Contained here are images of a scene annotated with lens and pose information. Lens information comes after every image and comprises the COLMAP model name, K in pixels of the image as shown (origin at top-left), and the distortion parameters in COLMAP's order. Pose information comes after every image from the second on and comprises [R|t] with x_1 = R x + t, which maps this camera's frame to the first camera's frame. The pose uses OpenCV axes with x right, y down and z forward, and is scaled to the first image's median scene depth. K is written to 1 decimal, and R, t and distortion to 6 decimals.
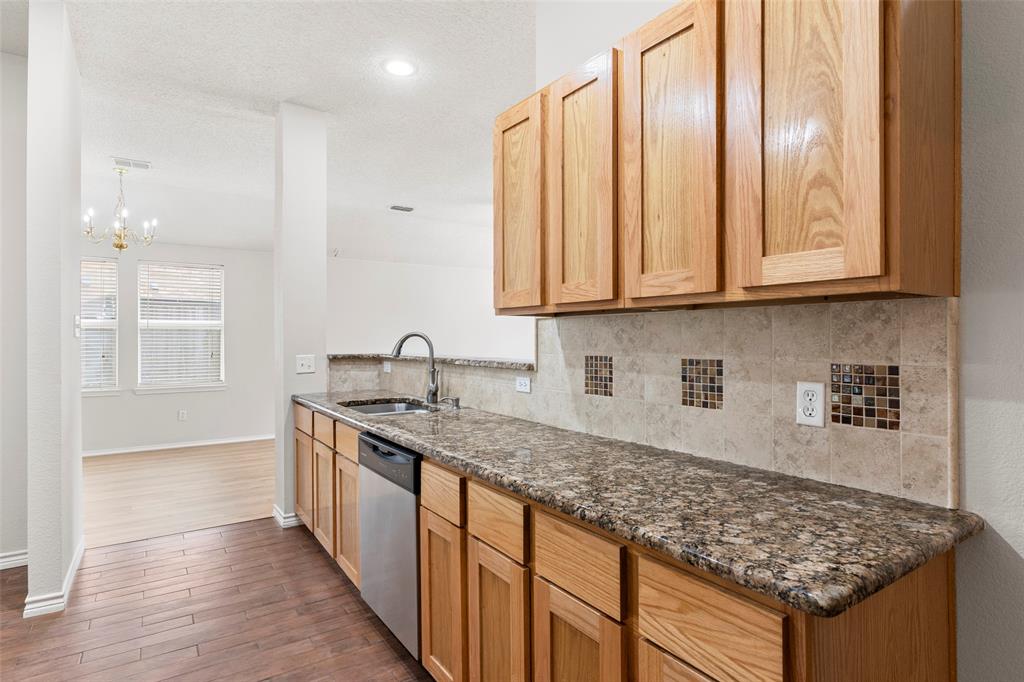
lens RADIAL K [[545.7, 0, 511.5], [0, 545.7, 338.1], [0, 0, 1]] dist [-0.011147, -0.000150]
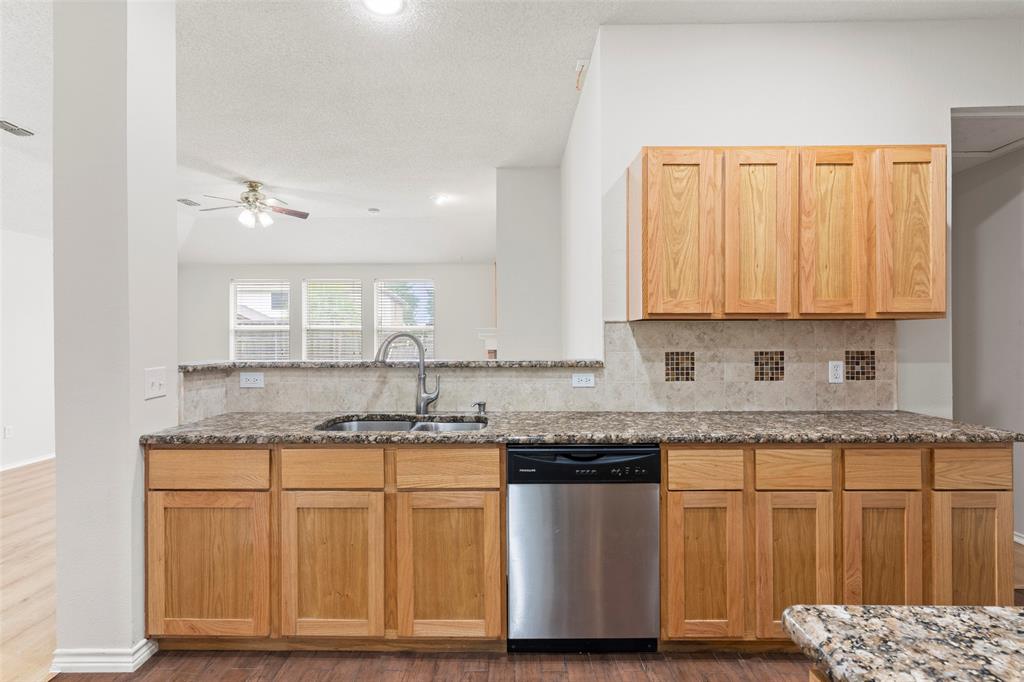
lens RADIAL K [[507.8, 0, 511.0], [0, 507.8, 341.2], [0, 0, 1]] dist [-0.003927, 0.002382]
pose [[0.561037, -0.003307, 0.827784, -1.321359], [0.002220, 0.999994, 0.002491, 0.003241], [-0.827788, 0.000440, 0.561041, 0.772828]]
